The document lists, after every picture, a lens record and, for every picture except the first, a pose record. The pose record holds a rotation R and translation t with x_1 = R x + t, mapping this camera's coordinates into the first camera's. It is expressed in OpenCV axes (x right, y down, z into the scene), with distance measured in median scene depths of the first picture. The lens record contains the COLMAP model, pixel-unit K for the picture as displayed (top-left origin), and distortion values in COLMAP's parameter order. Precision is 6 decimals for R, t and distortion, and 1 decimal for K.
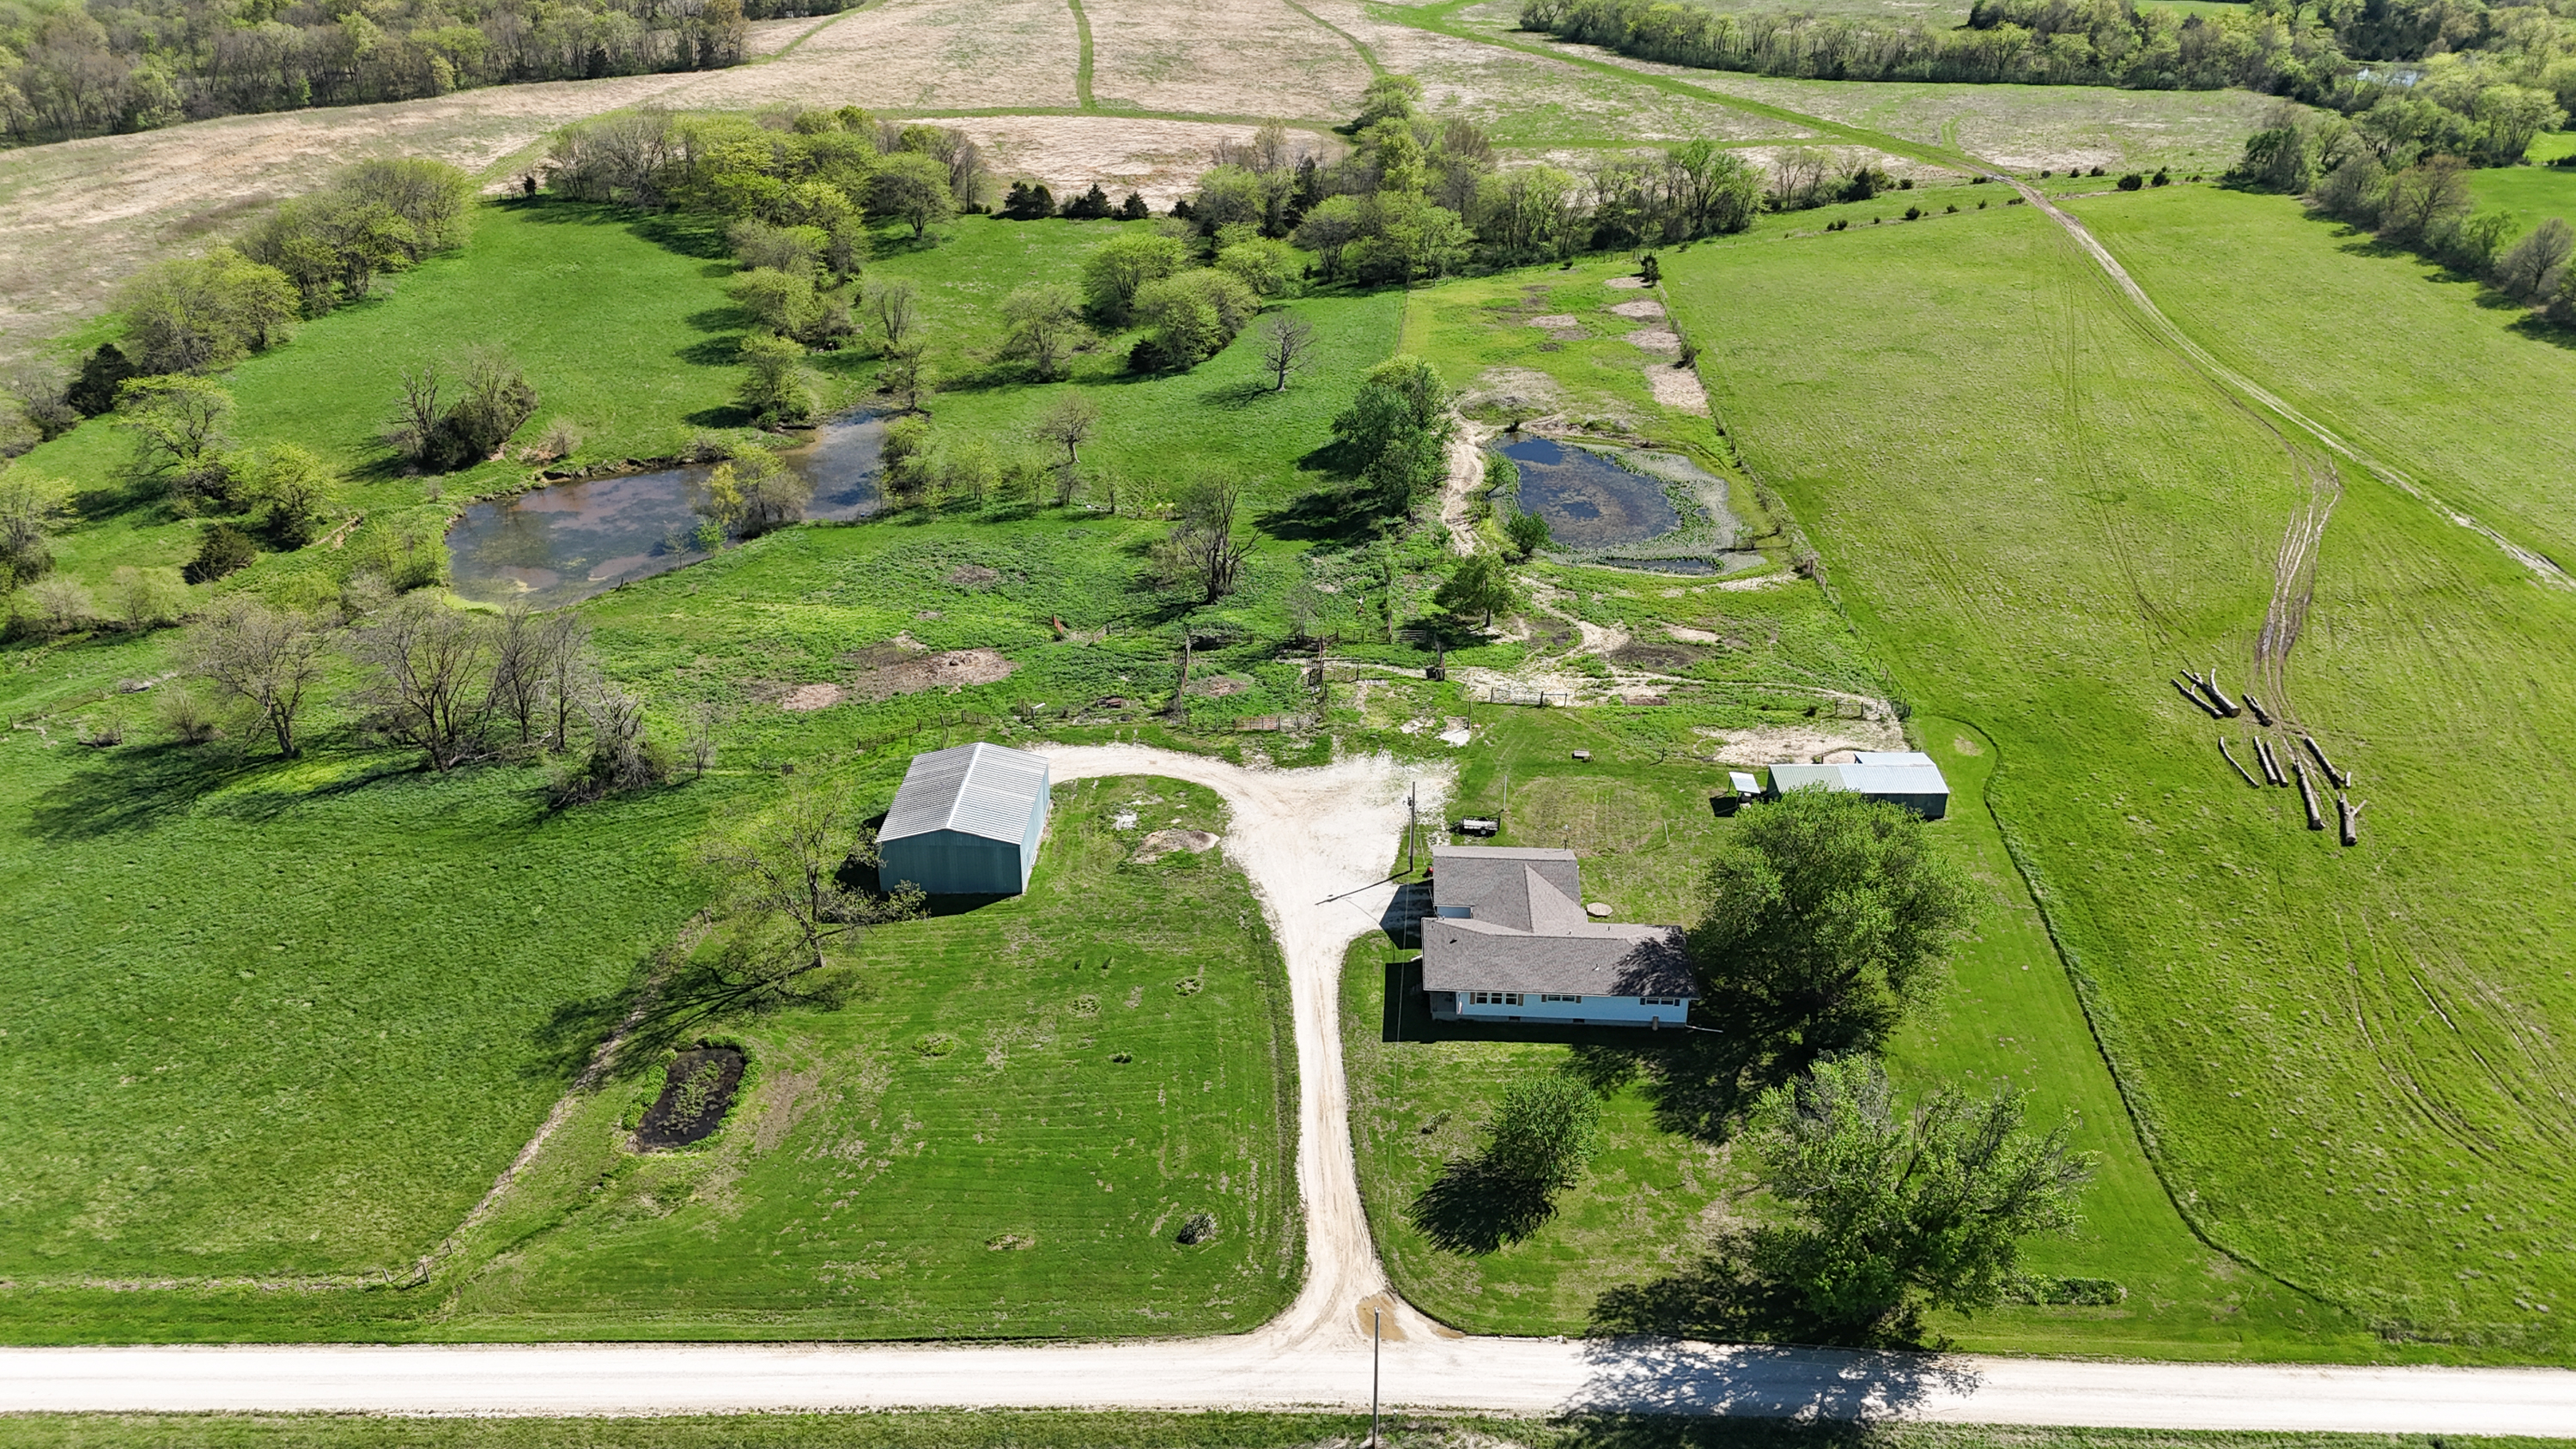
lens RADIAL K [[1895.3, 0, 1288.0], [0, 1895.3, 724.5], [0, 0, 1]] dist [0.048510, -0.051264]
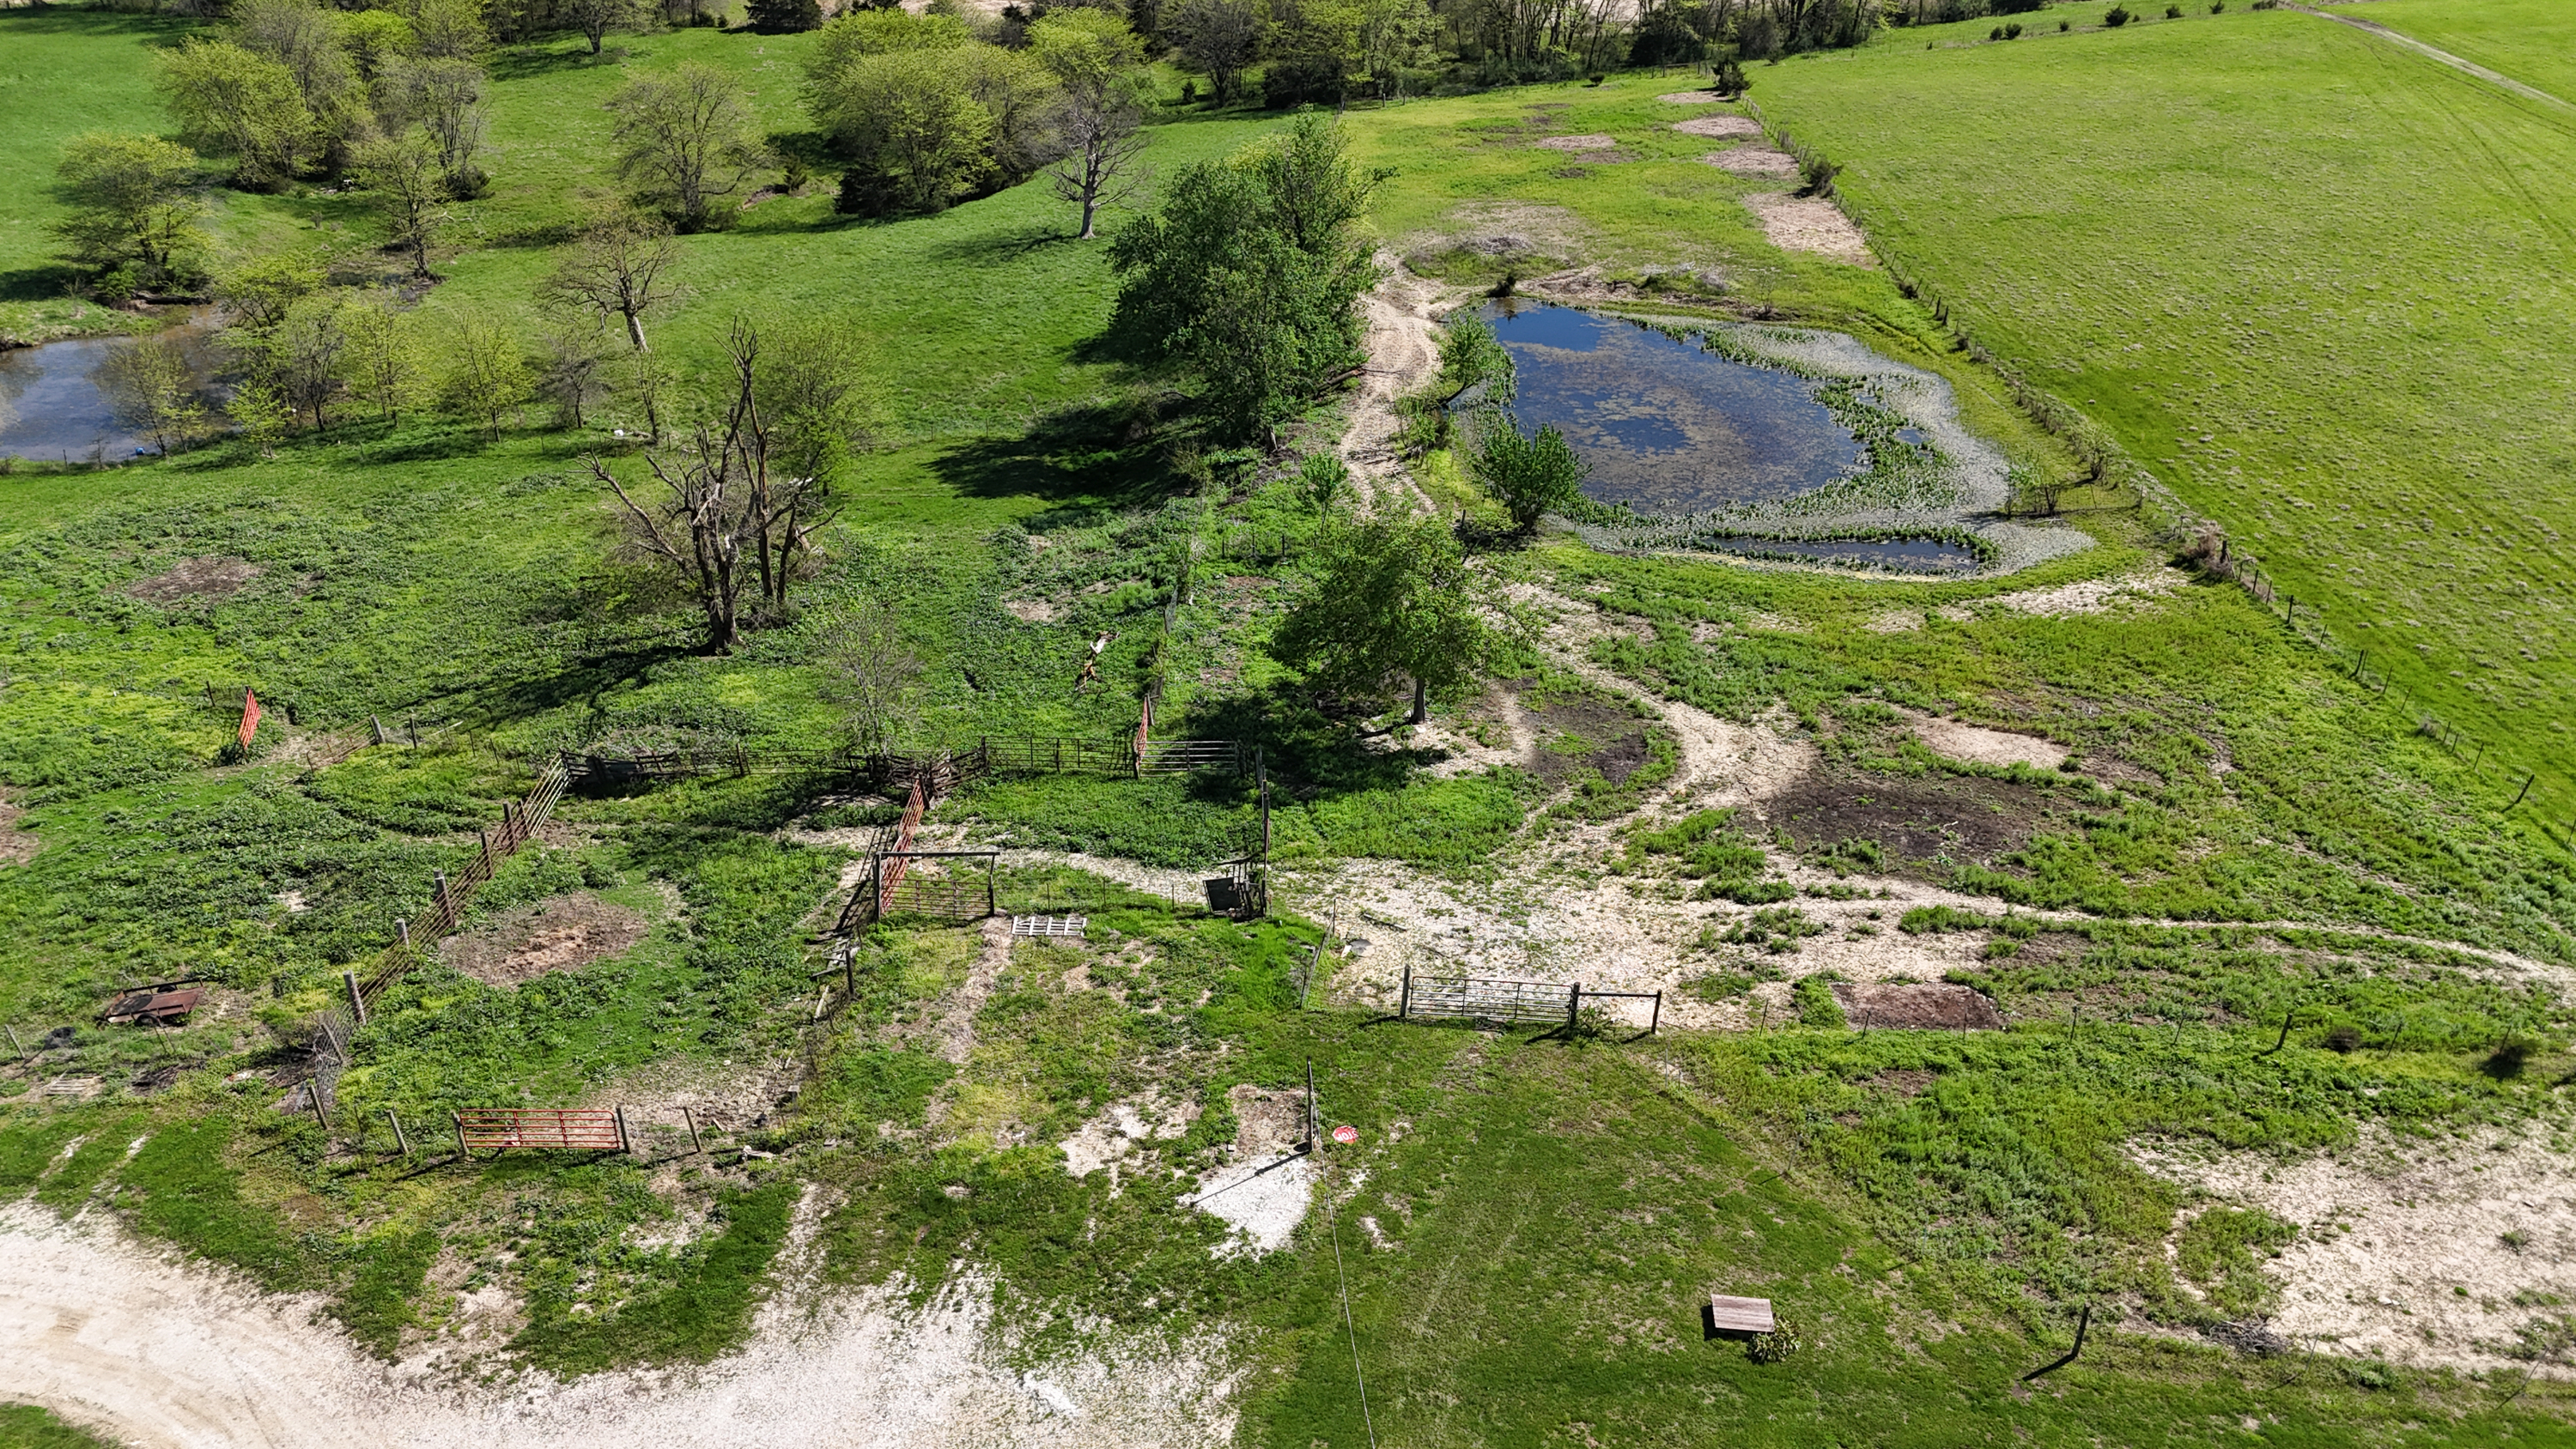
lens RADIAL K [[1895.3, 0, 1288.0], [0, 1895.3, 724.5], [0, 0, 1]] dist [0.048510, -0.051264]
pose [[0.999986, -0.002555, -0.004602, 0.078974], [0.002583, 0.999978, 0.006066, -0.051412], [0.004587, -0.006078, 0.999971, 0.612307]]
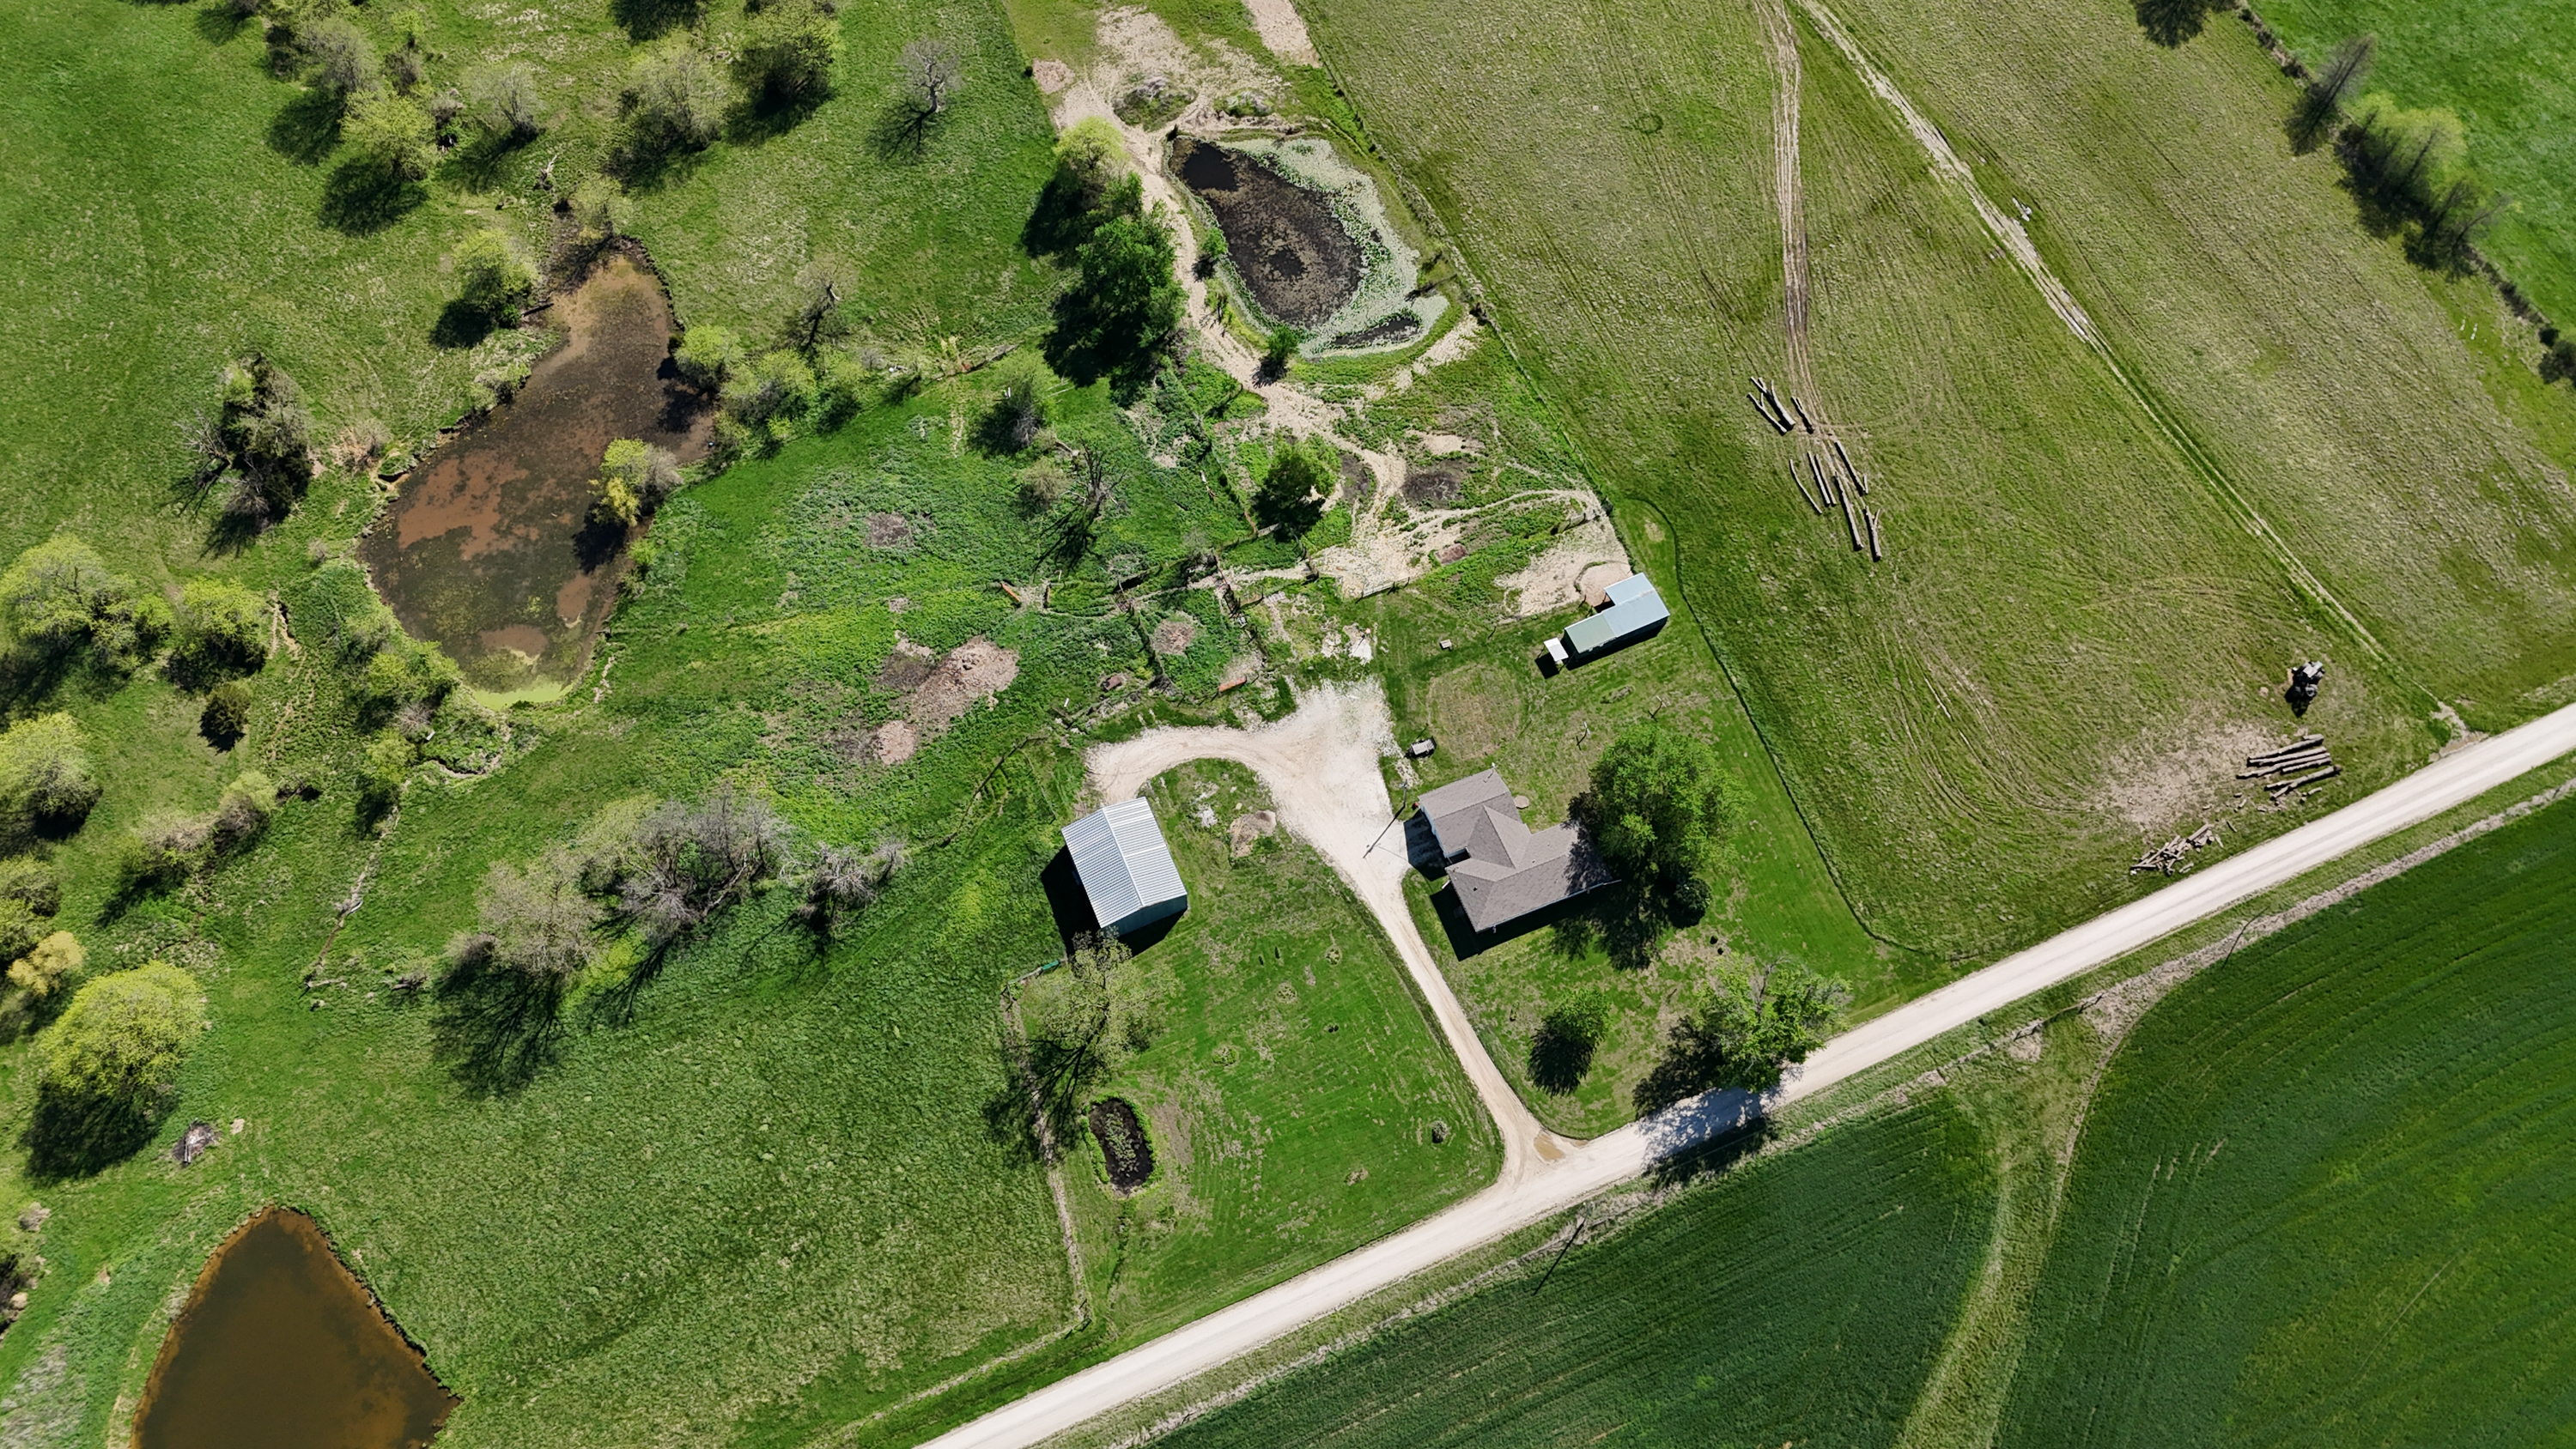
lens RADIAL K [[1895.3, 0, 1288.0], [0, 1895.3, 724.5], [0, 0, 1]] dist [0.048510, -0.051264]
pose [[0.905496, -0.378067, 0.192724, -0.230134], [0.198490, 0.778755, 0.595099, -0.711642], [-0.375071, -0.500606, 0.780202, -0.149997]]
